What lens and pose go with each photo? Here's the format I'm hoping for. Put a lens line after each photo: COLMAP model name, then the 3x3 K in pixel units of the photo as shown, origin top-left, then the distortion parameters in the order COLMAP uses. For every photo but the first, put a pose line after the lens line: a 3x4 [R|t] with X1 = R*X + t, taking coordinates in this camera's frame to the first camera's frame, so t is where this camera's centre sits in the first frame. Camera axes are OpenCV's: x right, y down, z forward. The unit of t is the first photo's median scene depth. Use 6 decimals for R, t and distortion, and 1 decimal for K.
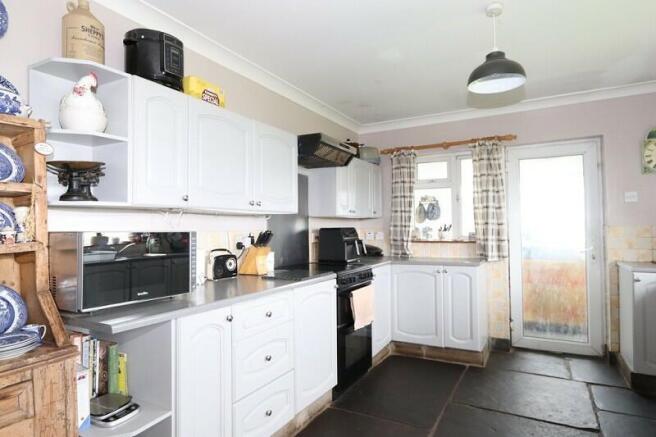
lens RADIAL K [[389.6, 0, 328.0], [0, 389.6, 218.5], [0, 0, 1]] dist [0.001416, 0.002236]
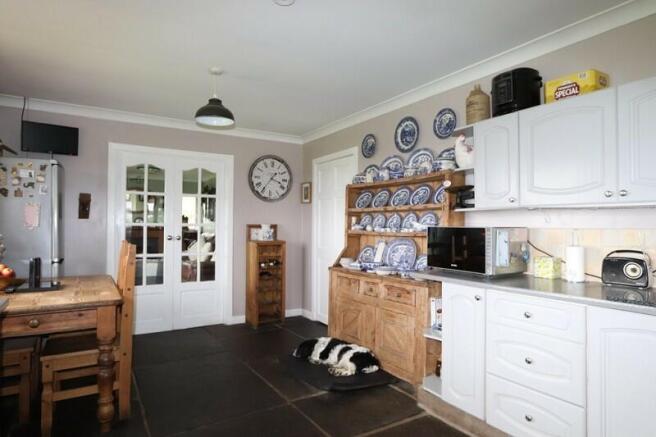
lens RADIAL K [[389.6, 0, 328.0], [0, 389.6, 218.5], [0, 0, 1]] dist [0.001416, 0.002236]
pose [[-0.500657, -0.011339, -0.865571, 0.899051], [0.021129, 0.999456, -0.025314, 0.022201], [0.865388, -0.030962, -0.500145, 1.032820]]
